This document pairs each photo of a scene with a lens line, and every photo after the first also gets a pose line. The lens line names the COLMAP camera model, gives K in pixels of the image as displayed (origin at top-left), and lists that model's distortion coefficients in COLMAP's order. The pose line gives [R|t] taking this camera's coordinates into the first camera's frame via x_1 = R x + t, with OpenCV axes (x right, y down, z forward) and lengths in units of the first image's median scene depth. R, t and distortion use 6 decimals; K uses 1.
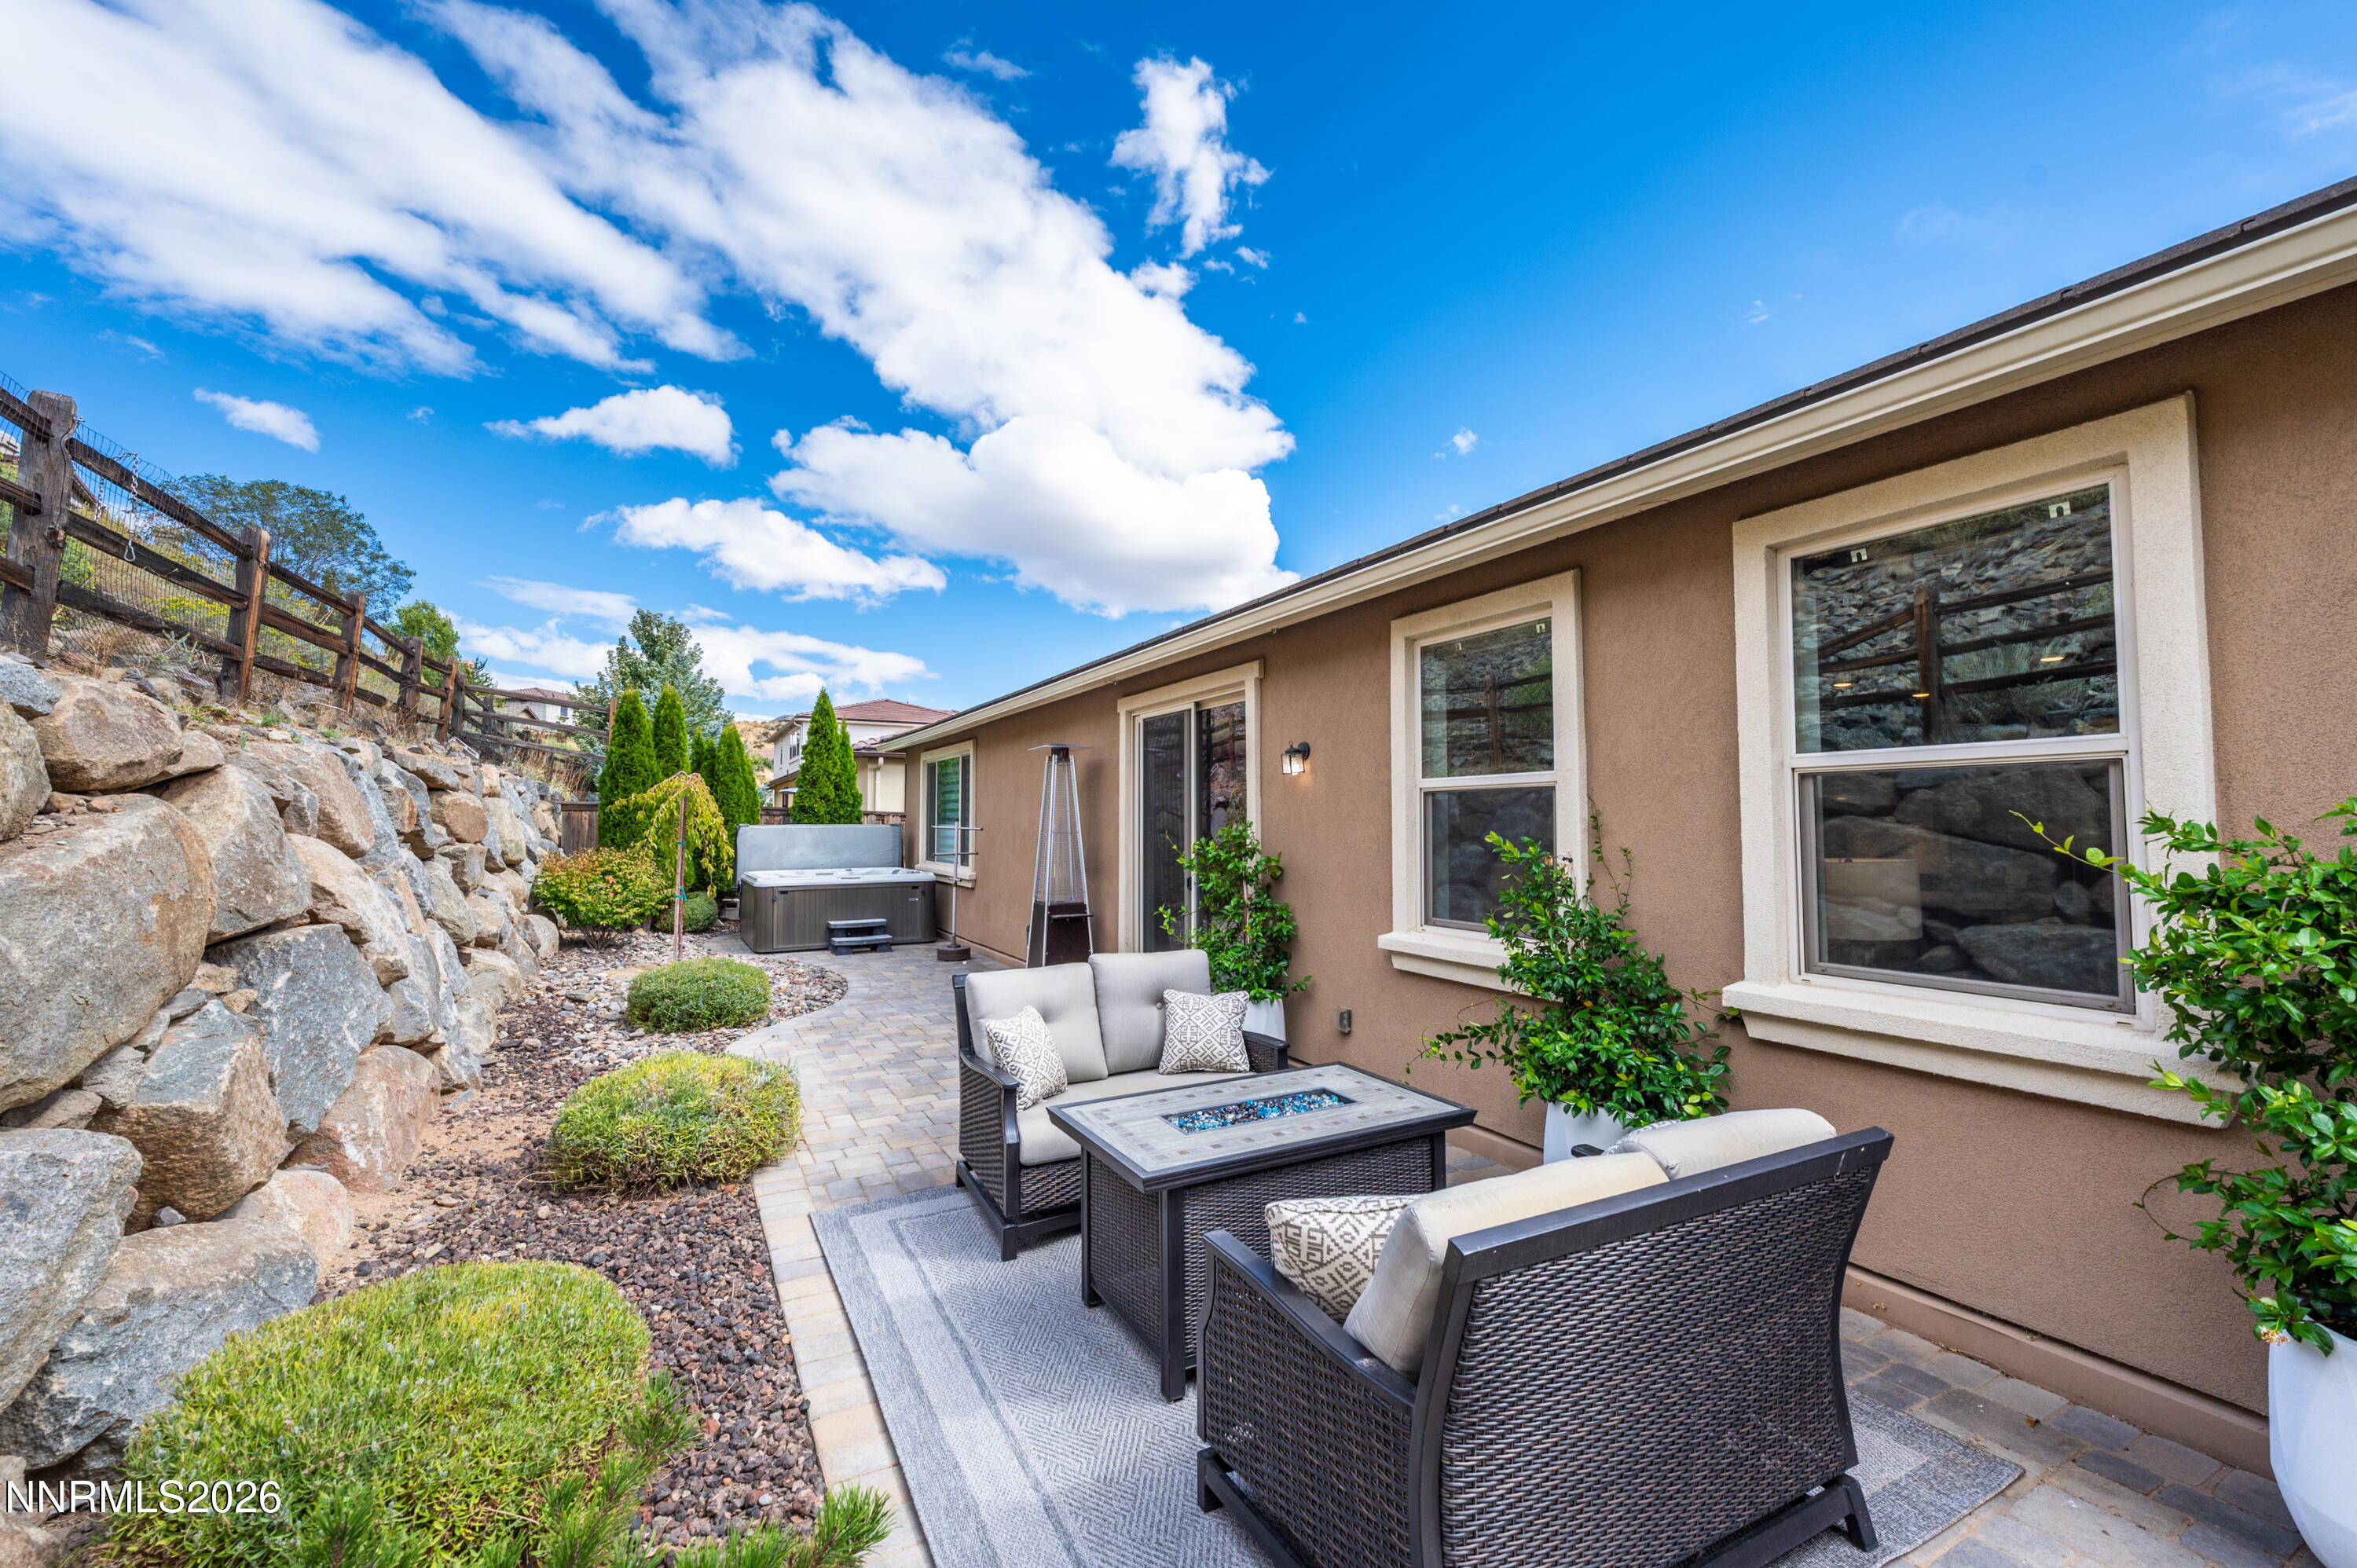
lens RADIAL K [[933.7, 0, 1171.0], [0, 933.7, 793.3], [0, 0, 1]] dist [0.000100, 0.000102]
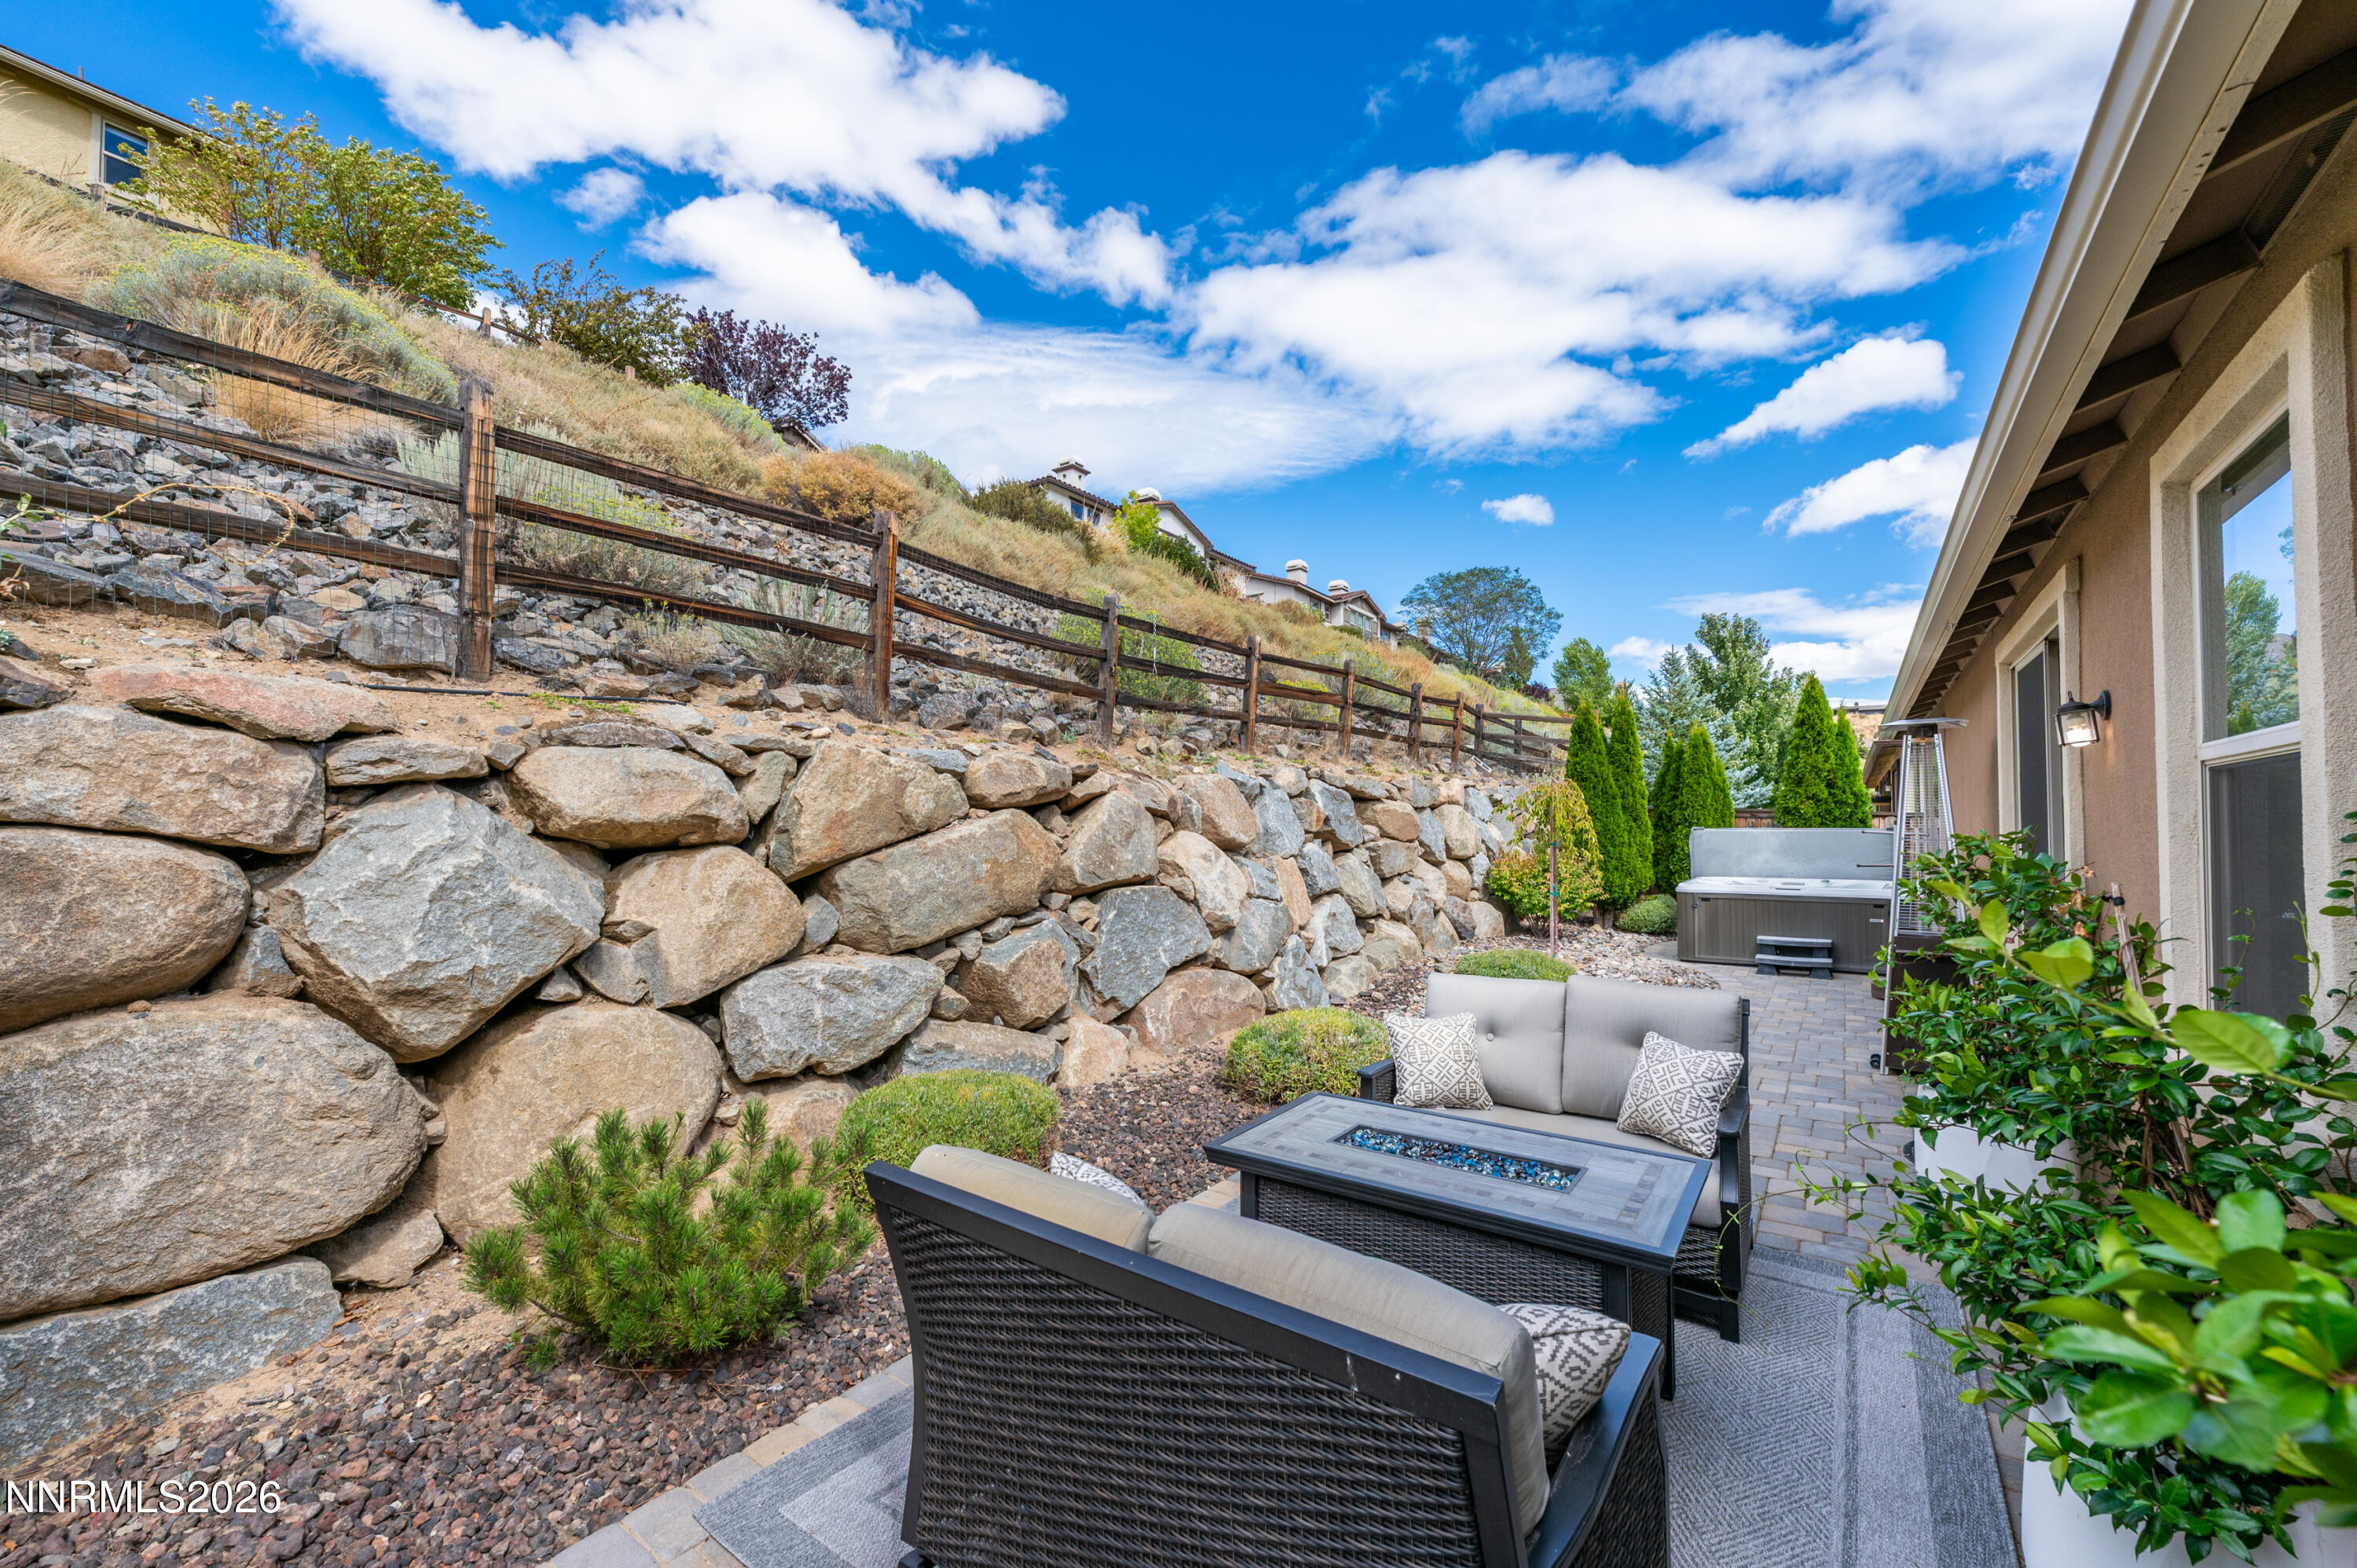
lens RADIAL K [[933.7, 0, 1171.0], [0, 933.7, 793.3], [0, 0, 1]] dist [0.000100, 0.000102]
pose [[0.444484, -0.028549, -0.895332, 0.454896], [0.025619, 0.999488, -0.019151, 0.007858], [0.895420, -0.014425, 0.444988, 0.230173]]
